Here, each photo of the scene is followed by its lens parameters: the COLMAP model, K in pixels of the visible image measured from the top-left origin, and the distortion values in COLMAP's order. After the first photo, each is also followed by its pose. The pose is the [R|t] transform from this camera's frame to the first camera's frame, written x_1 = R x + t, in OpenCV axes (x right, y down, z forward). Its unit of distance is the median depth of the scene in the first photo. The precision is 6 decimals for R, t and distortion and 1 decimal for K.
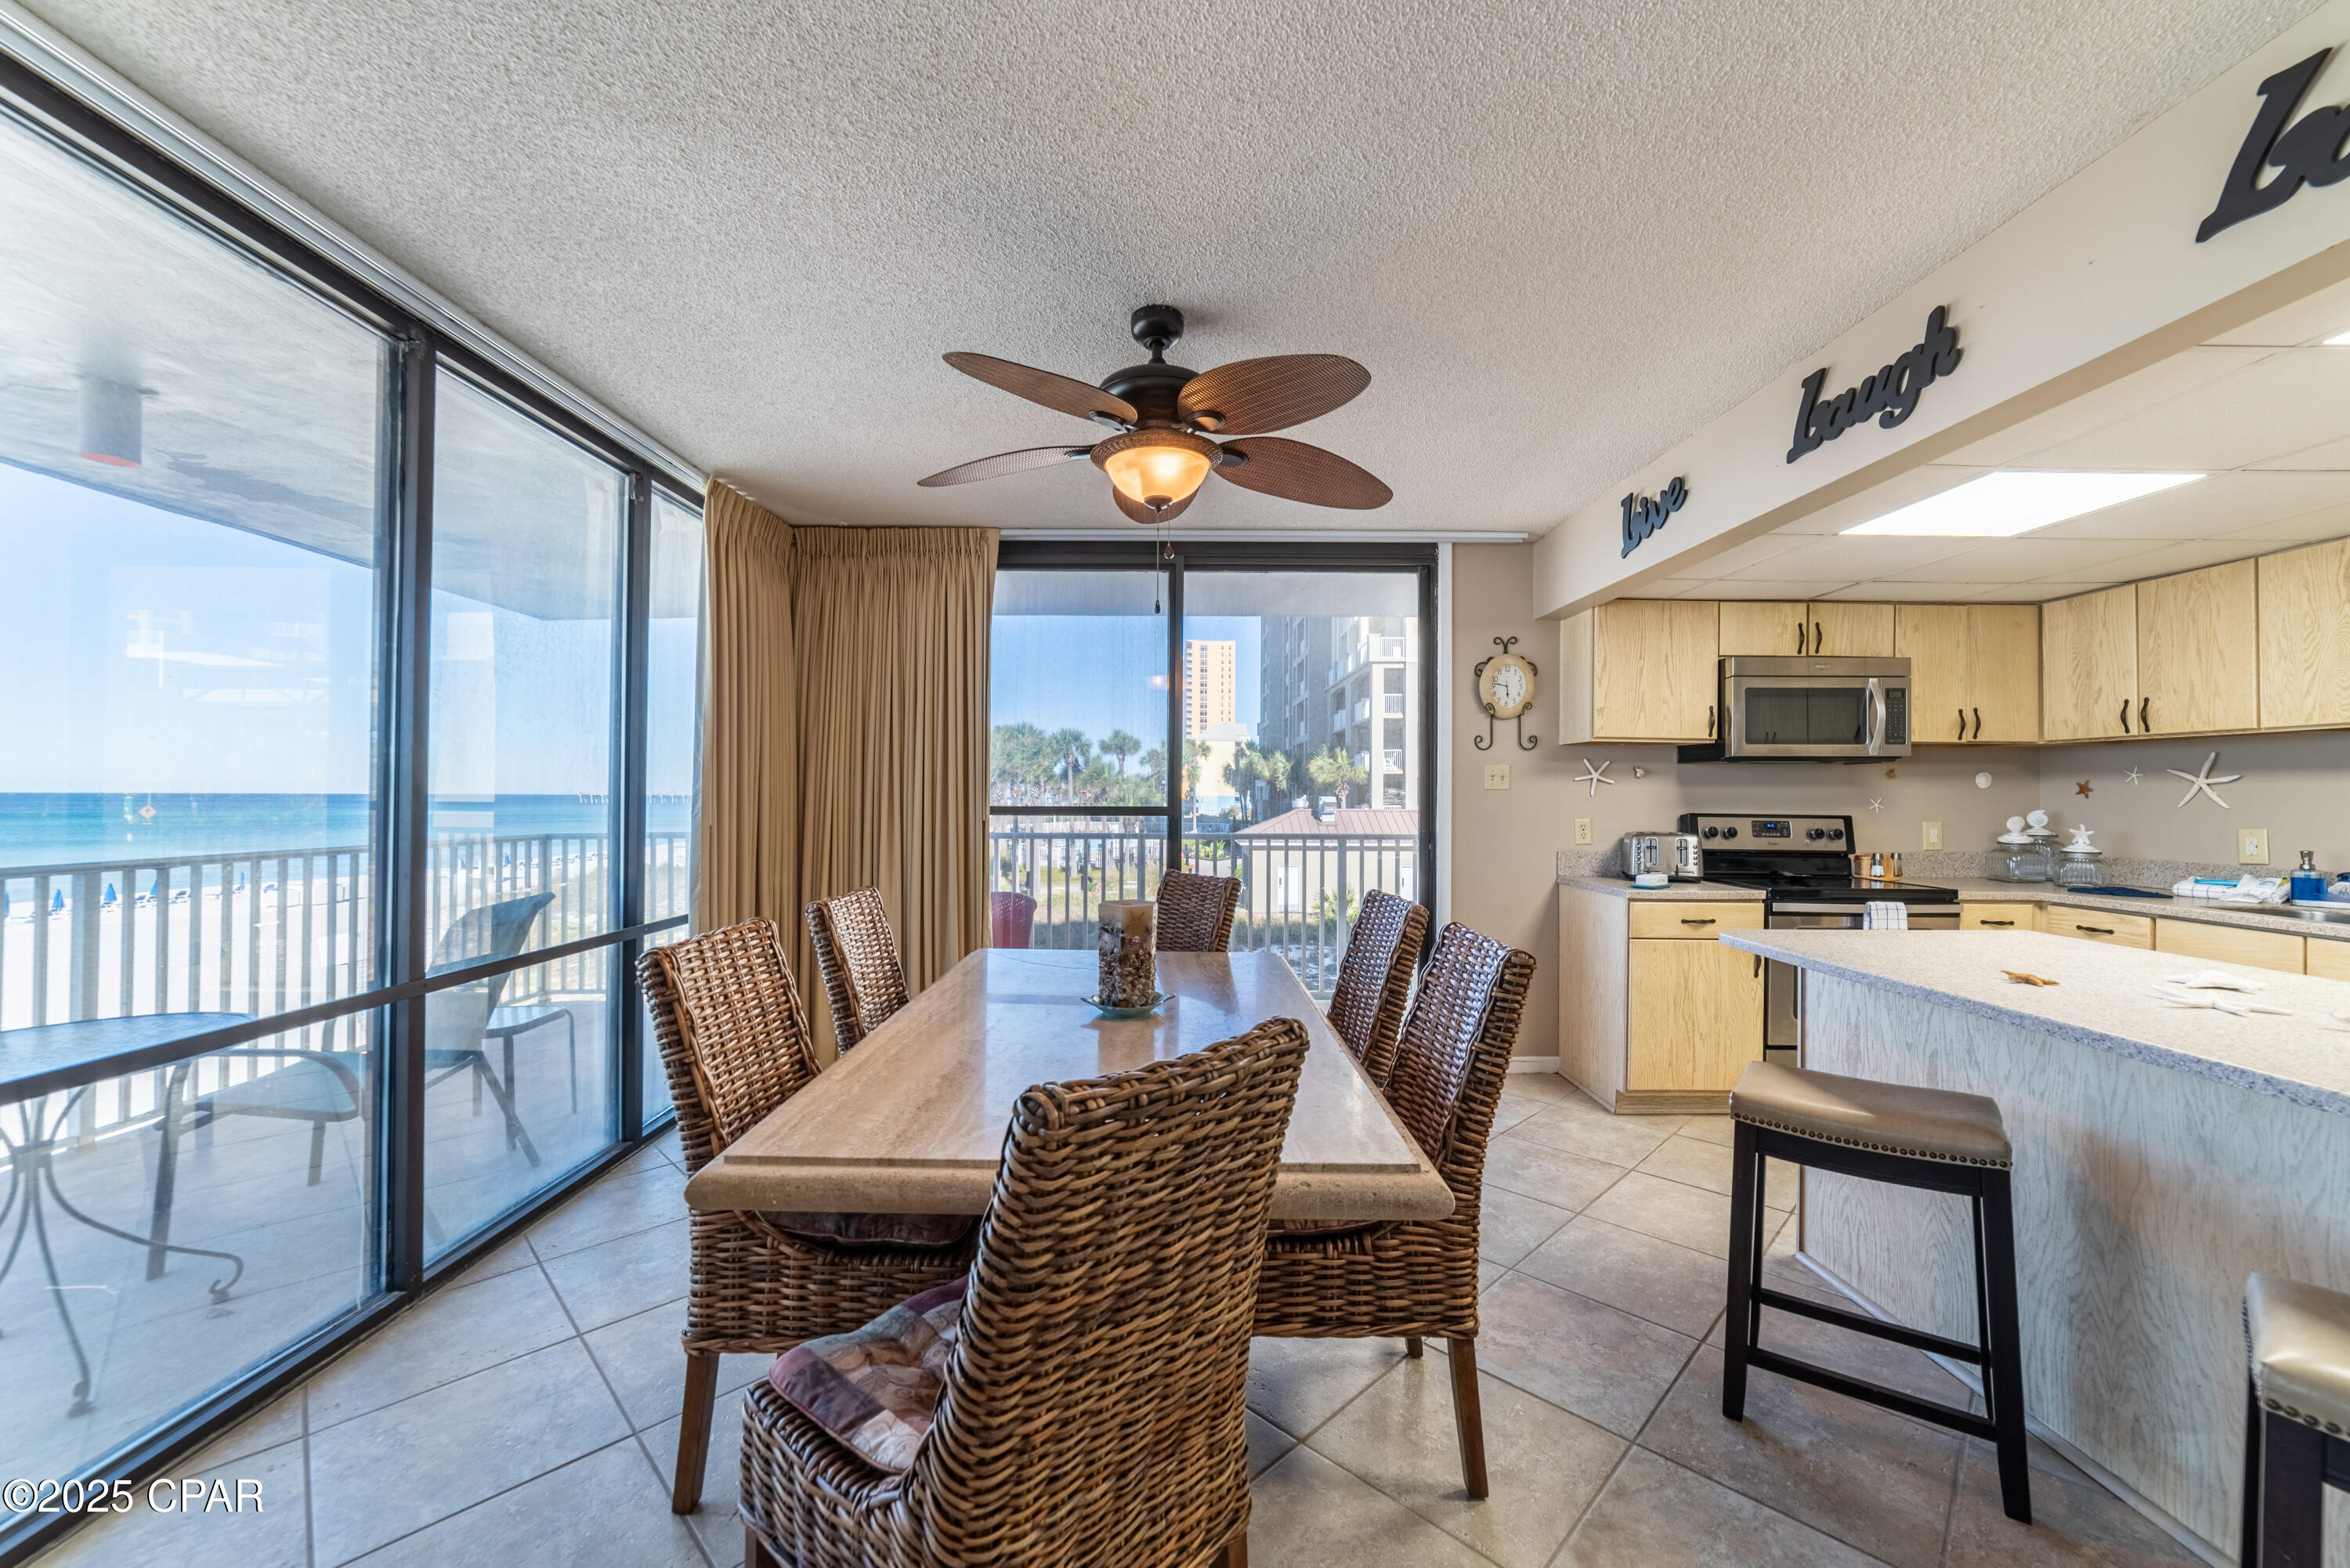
lens RADIAL K [[934.1, 0, 1160.2], [0, 934.1, 783.8], [0, 0, 1]] dist [0.001828, 0.000599]
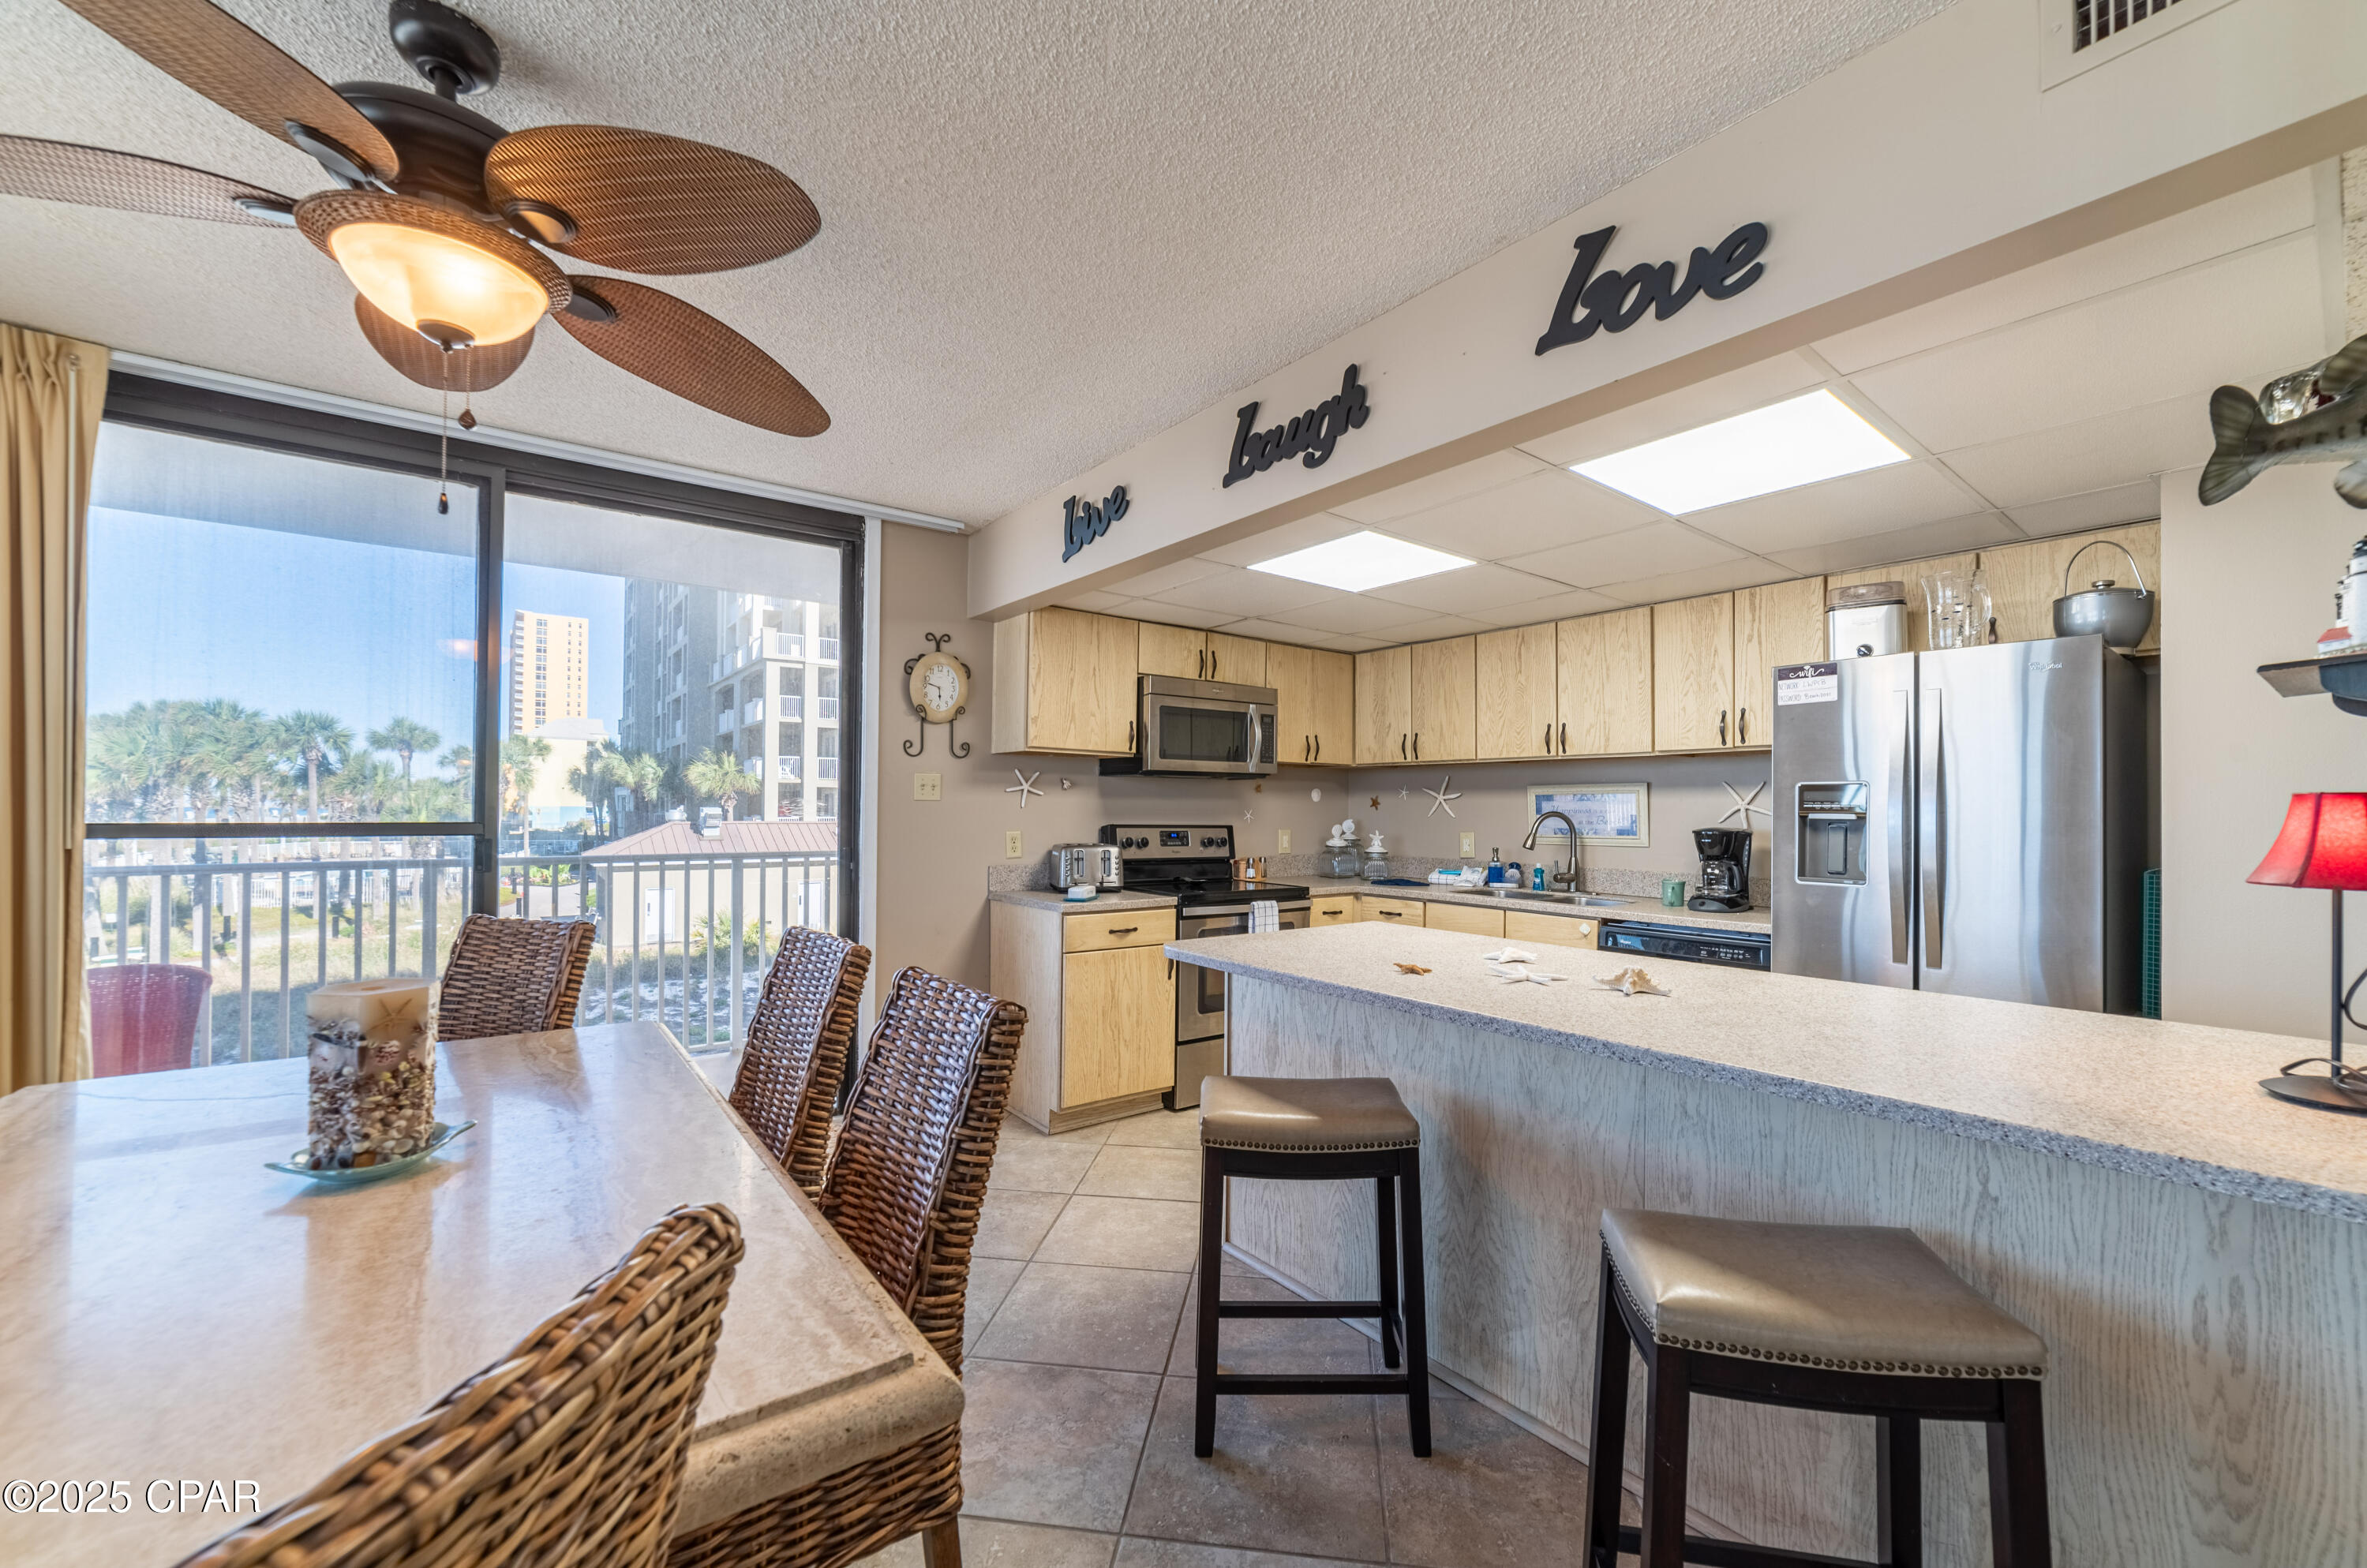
lens RADIAL K [[962.4, 0, 1220.6], [0, 962.4, 802.4], [0, 0, 1]] dist [-0.026416, 0.011415]
pose [[0.785627, 0.004508, 0.618683, 0.012694], [-0.009576, 0.999942, 0.004874, 0.001162], [-0.618626, -0.009754, 0.785625, 0.173103]]
